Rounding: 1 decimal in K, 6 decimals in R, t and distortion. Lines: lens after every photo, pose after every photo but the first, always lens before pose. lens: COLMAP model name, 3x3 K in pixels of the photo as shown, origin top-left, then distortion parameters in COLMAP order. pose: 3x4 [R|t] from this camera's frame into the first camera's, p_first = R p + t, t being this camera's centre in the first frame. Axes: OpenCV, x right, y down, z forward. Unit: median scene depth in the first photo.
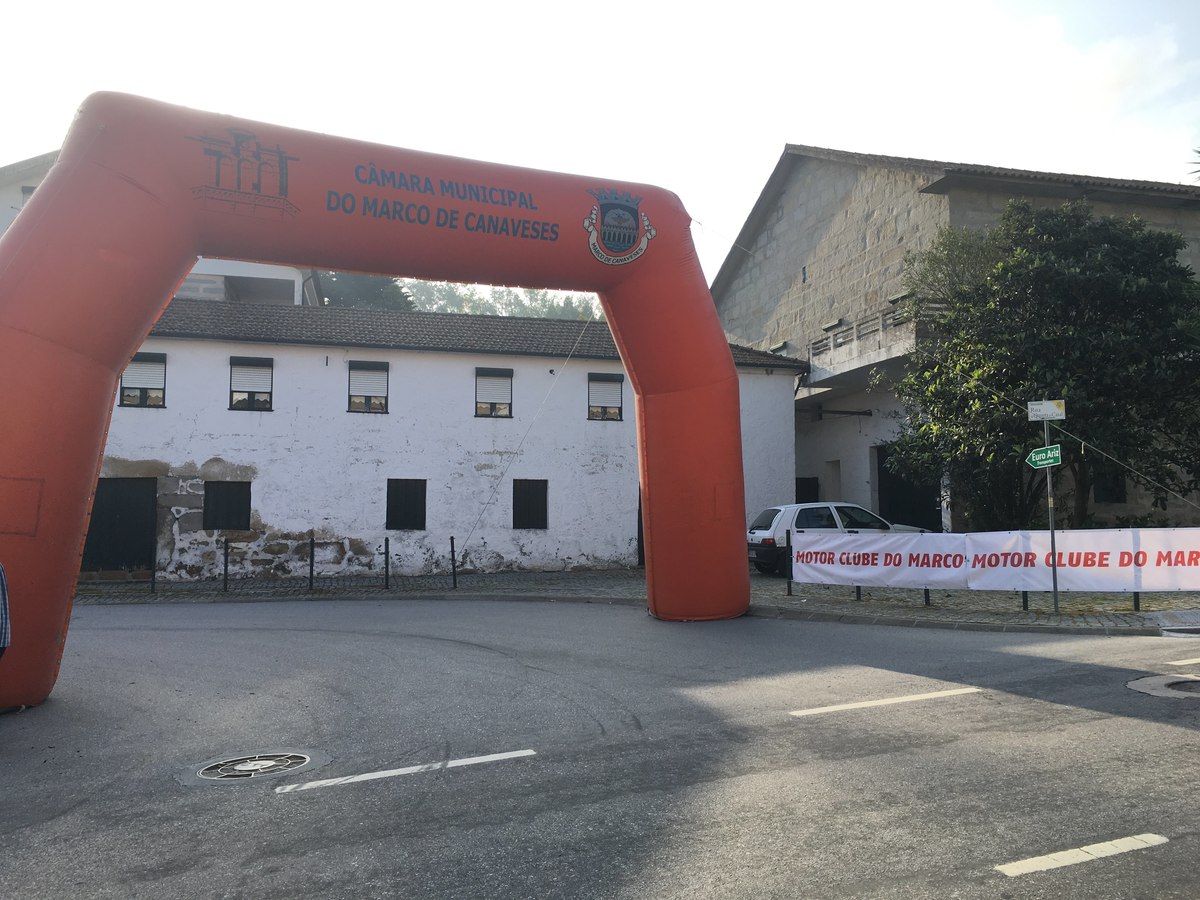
lens RADIAL K [[1025.2, 0, 599.7], [0, 1025.2, 452.1], [0, 0, 1]] dist [0.062269, -0.002991]
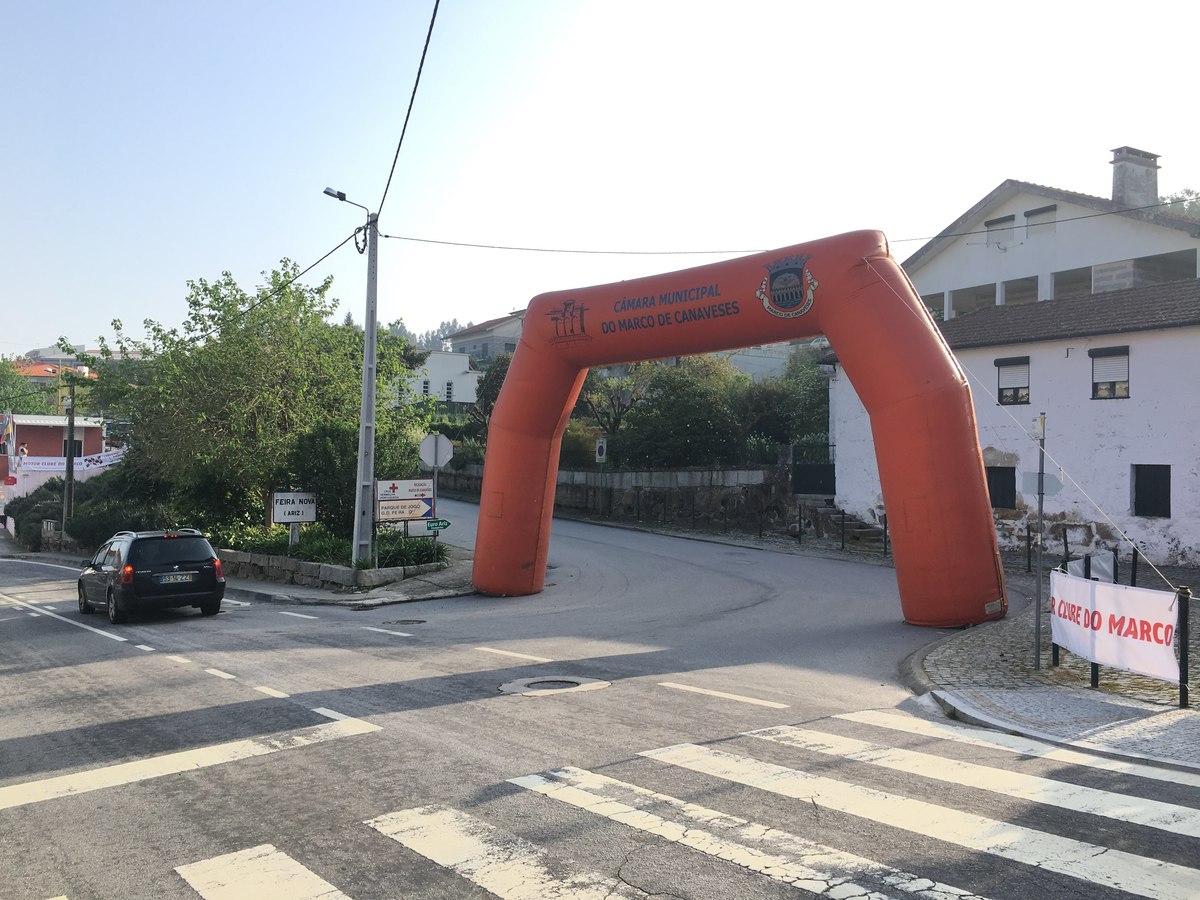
lens RADIAL K [[1025.2, 0, 600.5], [0, 1025.2, 450.0], [0, 0, 1]] dist [0.062269, -0.002991]
pose [[0.282415, -0.007391, -0.959264, 0.623752], [0.059707, 0.998167, 0.009888, -0.028631], [0.957433, -0.060067, 0.282338, 0.238264]]
